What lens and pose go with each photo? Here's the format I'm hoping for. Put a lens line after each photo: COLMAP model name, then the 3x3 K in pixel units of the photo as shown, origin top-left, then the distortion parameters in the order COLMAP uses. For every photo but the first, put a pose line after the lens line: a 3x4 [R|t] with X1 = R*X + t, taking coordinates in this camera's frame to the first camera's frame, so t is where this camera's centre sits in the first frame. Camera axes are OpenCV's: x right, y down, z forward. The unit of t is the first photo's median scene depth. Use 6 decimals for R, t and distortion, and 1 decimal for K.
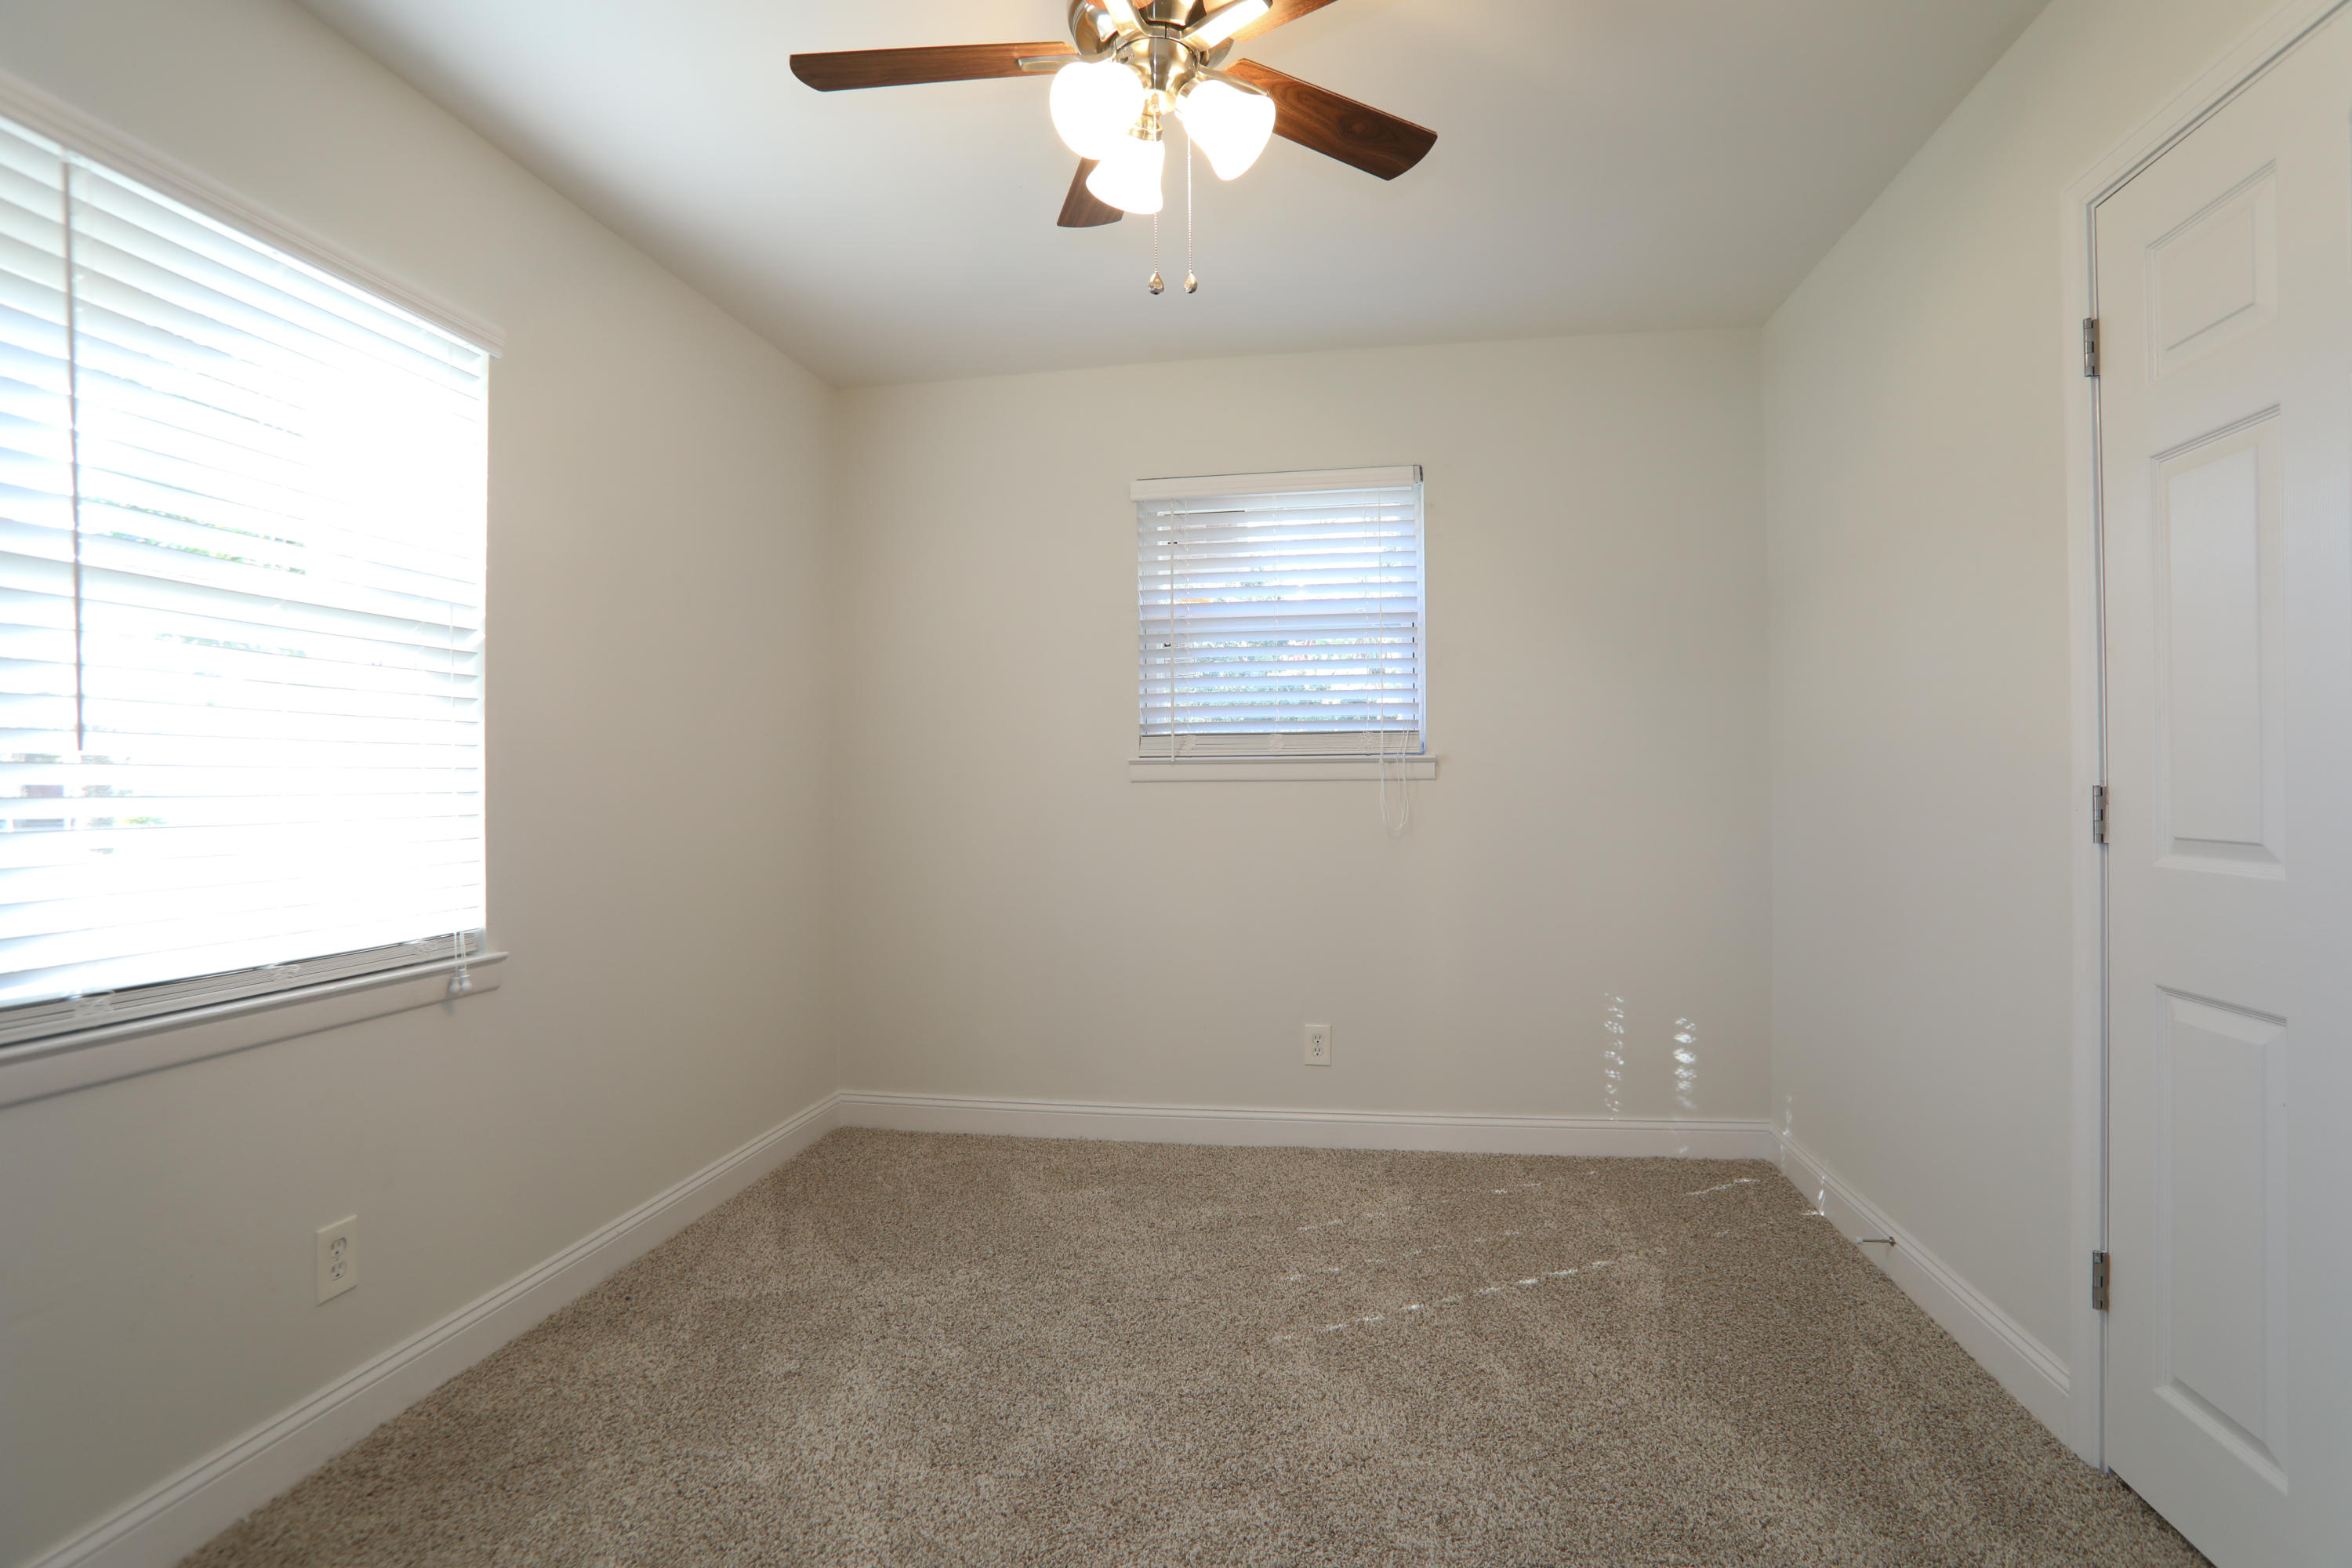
lens RADIAL K [[1021.5, 0, 1178.0], [0, 1021.5, 764.2], [0, 0, 1]] dist [-0.064822, 0.023218]
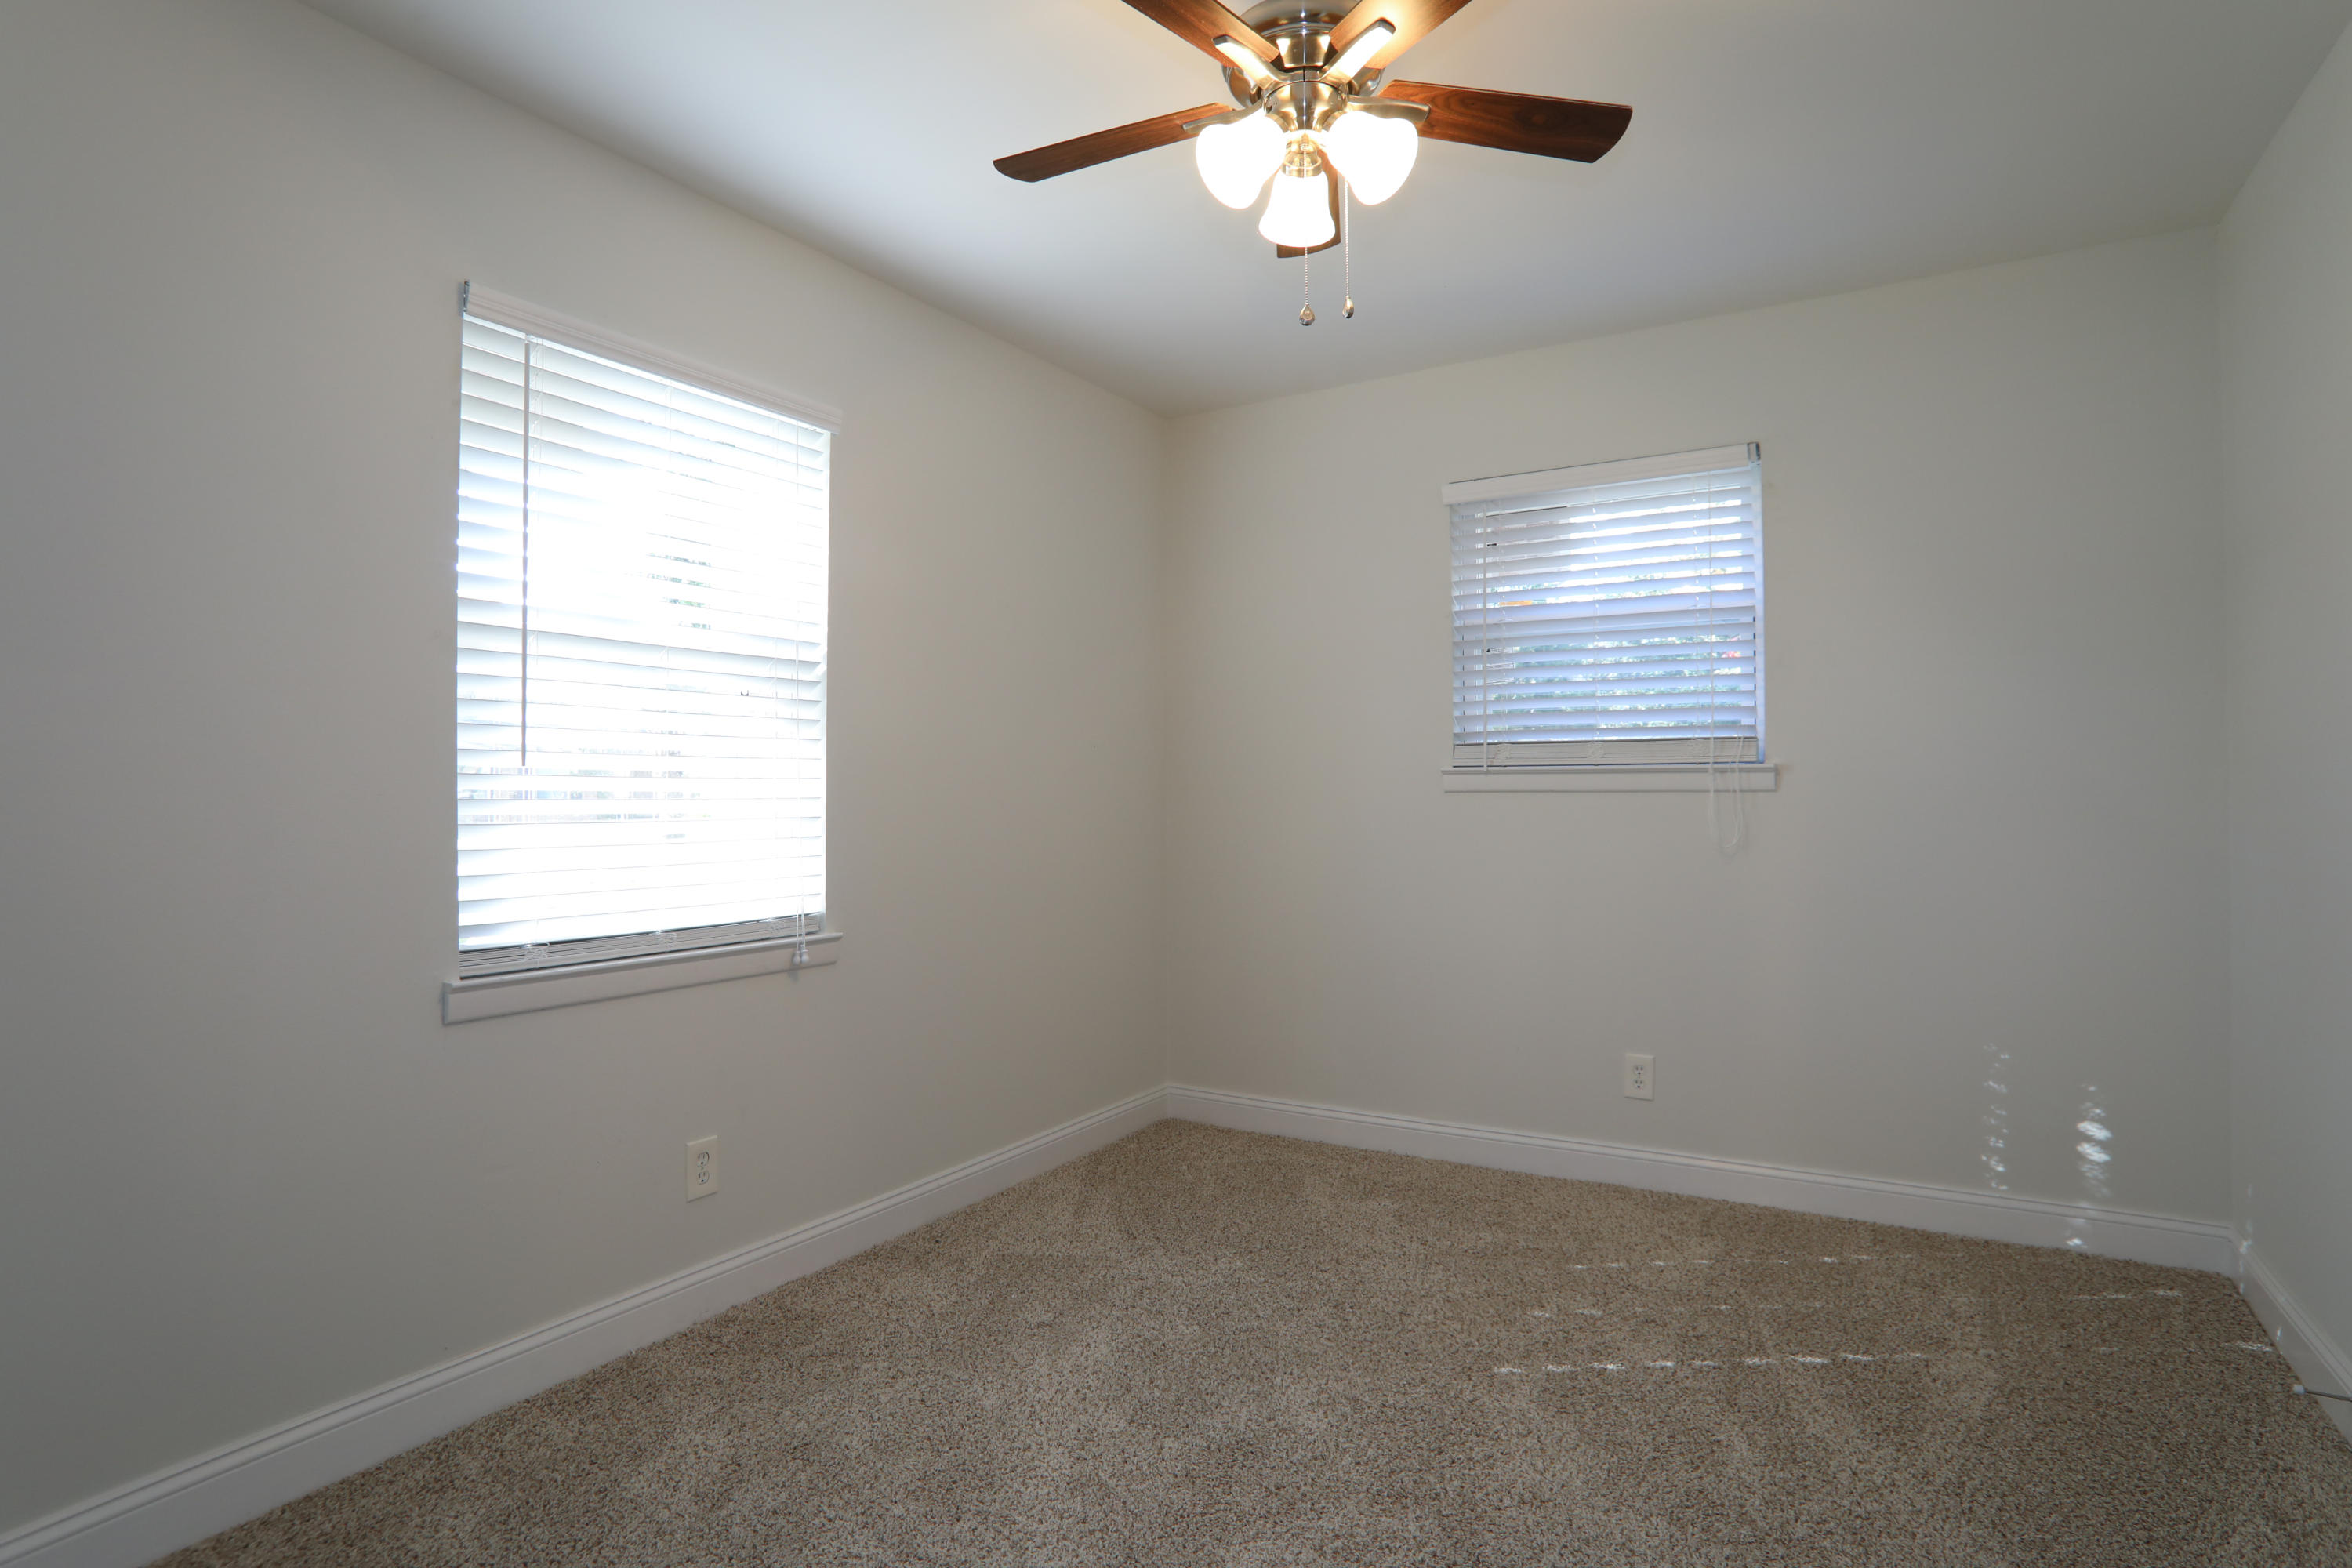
lens RADIAL K [[1021.5, 0, 1178.0], [0, 1021.5, 764.2], [0, 0, 1]] dist [-0.064822, 0.023218]
pose [[0.945044, -0.003024, -0.326929, 0.110352], [0.000052, 0.999959, -0.009099, -0.001800], [0.326943, 0.008582, 0.945005, -0.014349]]
